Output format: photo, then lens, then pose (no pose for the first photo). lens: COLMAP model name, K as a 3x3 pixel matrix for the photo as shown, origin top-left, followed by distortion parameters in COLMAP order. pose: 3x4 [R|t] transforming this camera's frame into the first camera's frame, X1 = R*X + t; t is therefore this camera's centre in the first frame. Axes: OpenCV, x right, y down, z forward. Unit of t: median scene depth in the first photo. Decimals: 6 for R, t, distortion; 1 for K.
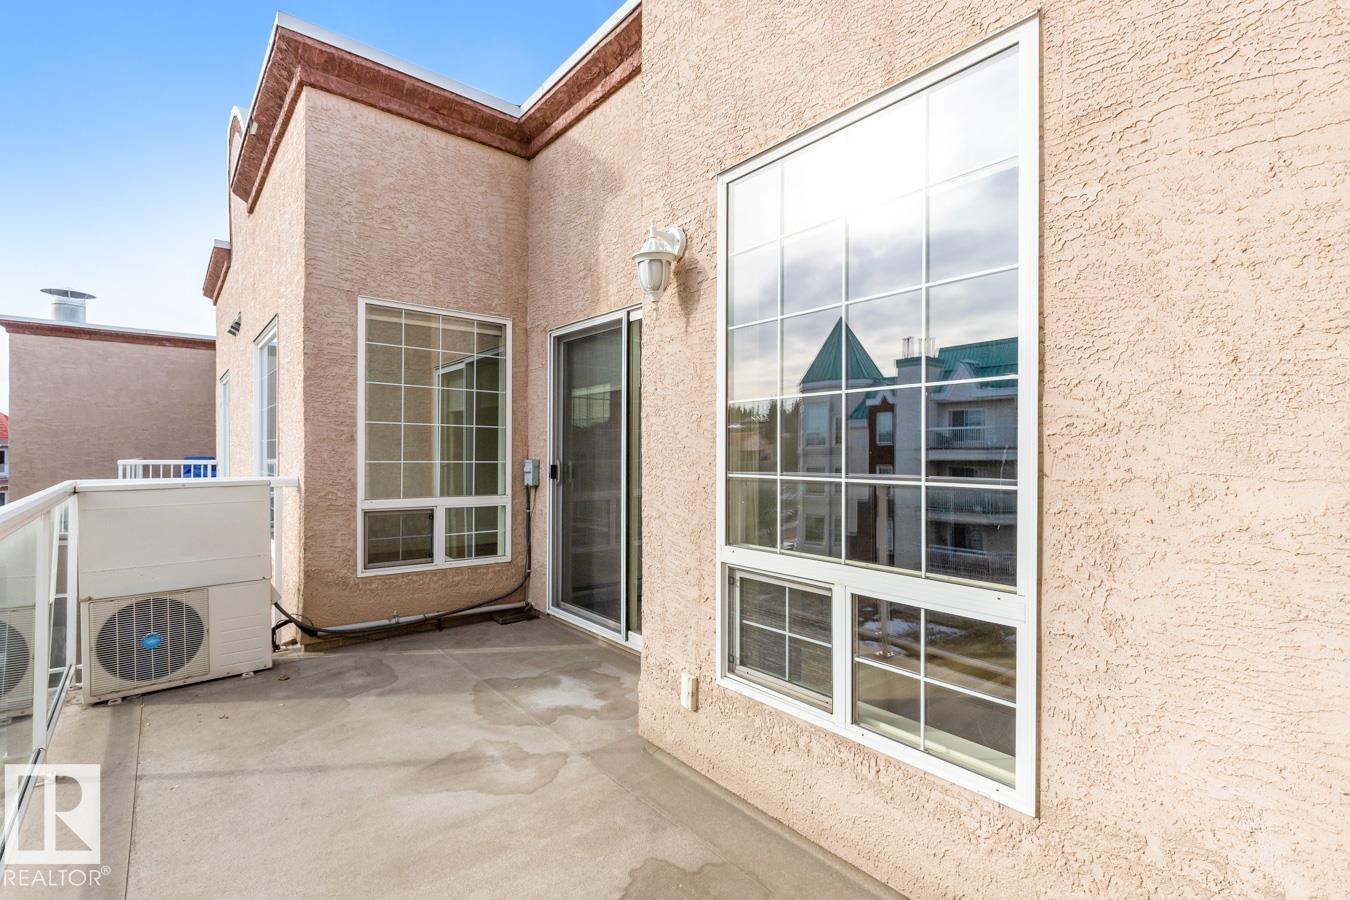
lens RADIAL K [[613.8, 0, 696.8], [0, 613.8, 452.7], [0, 0, 1]] dist [0.010068, -0.003332]
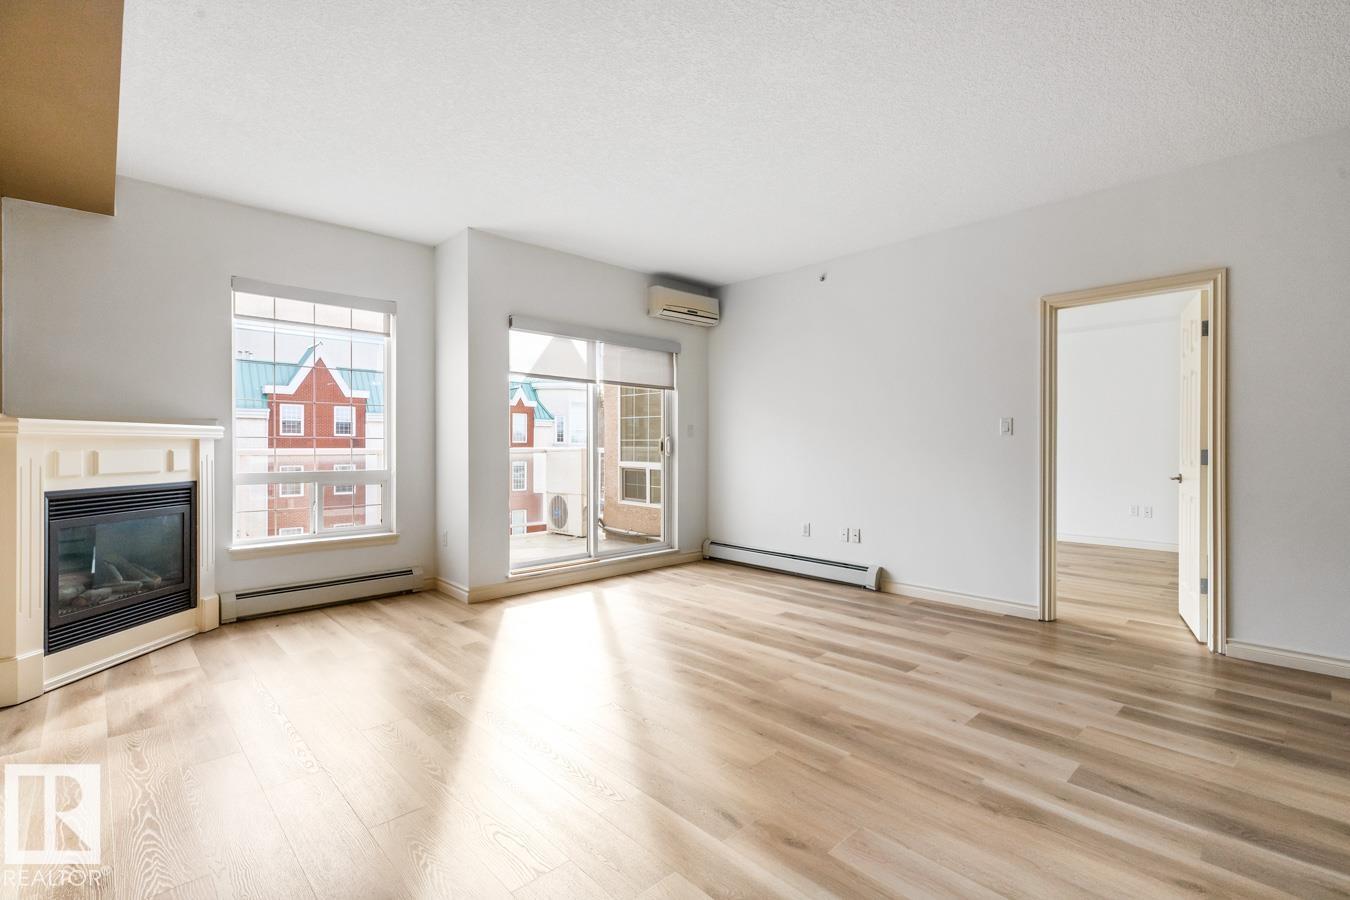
lens RADIAL K [[613.8, 0, 671.5], [0, 613.8, 444.7], [0, 0, 1]] dist [0.010068, -0.003332]
pose [[0.069987, -0.006220, -0.997529, 1.347998], [-0.001510, 0.999979, -0.006341, 0.040947], [0.997547, 0.001950, 0.069976, 1.068730]]
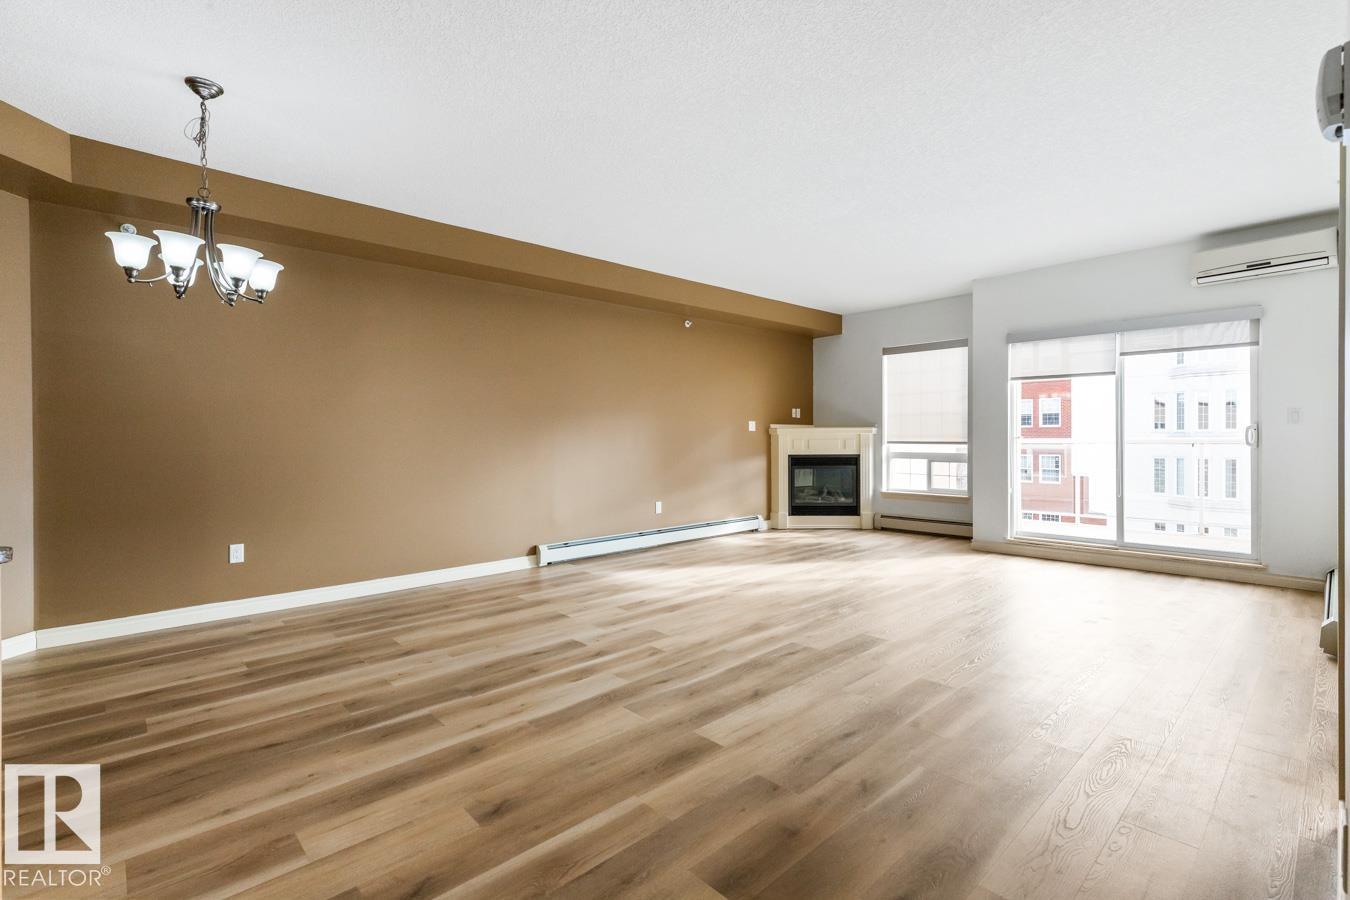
lens RADIAL K [[613.8, 0, 680.7], [0, 613.8, 445.3], [0, 0, 1]] dist [0.010068, -0.003332]
pose [[-0.997504, 0.002110, -0.070580, 1.063854], [0.001209, 0.999917, 0.012807, 0.036941], [0.070601, 0.012690, -0.997424, 2.284022]]
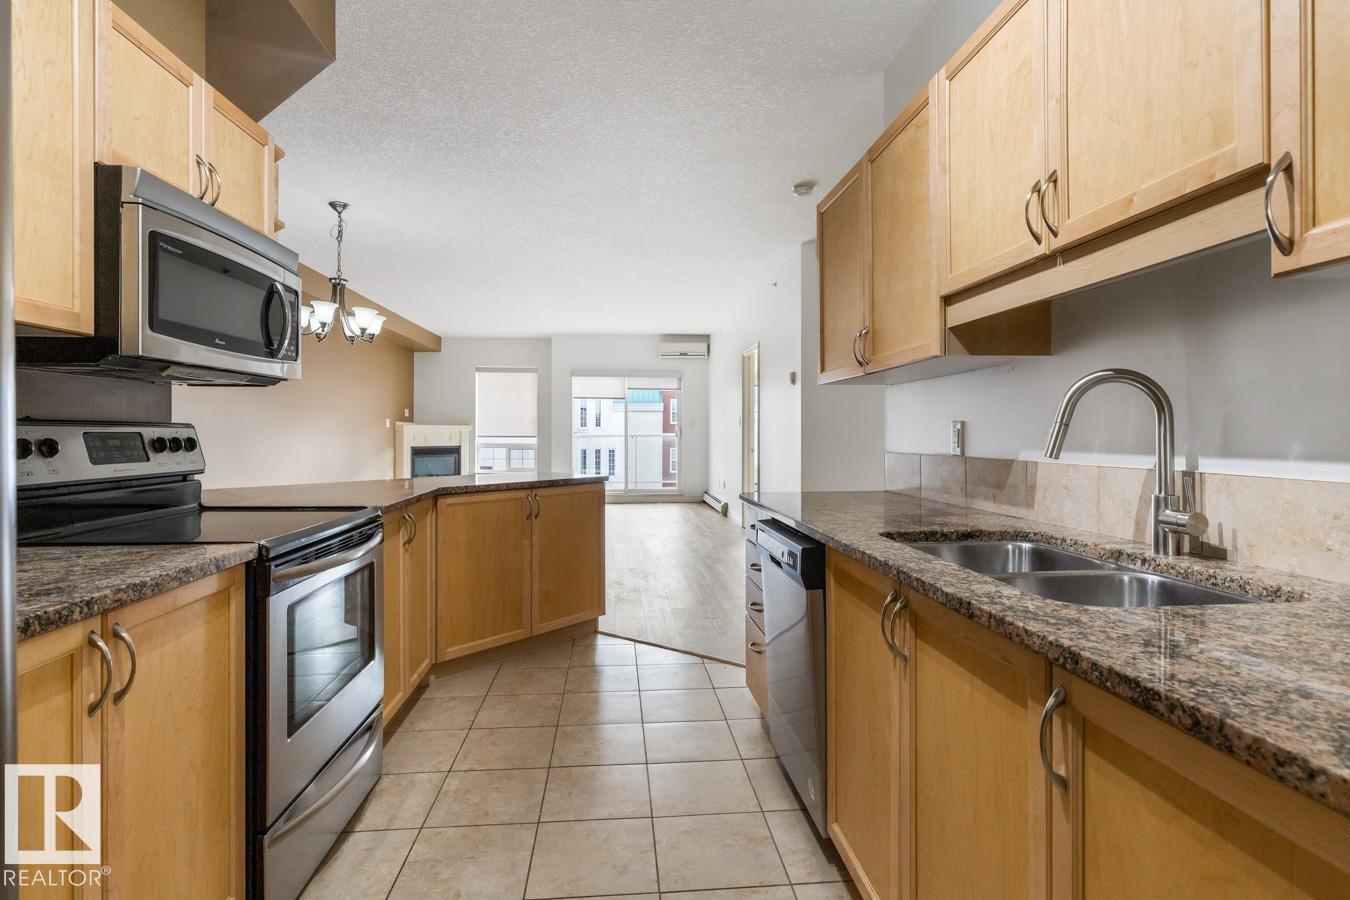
lens RADIAL K [[668.8, 0, 672.9], [0, 668.8, 427.9], [0, 0, 1]] dist [0.001497, 0.000056]
pose [[-0.557921, -0.008203, -0.829854, 2.171387], [-0.001853, 0.999961, -0.008639, 0.040434], [0.829892, -0.003282, -0.557914, 2.681155]]
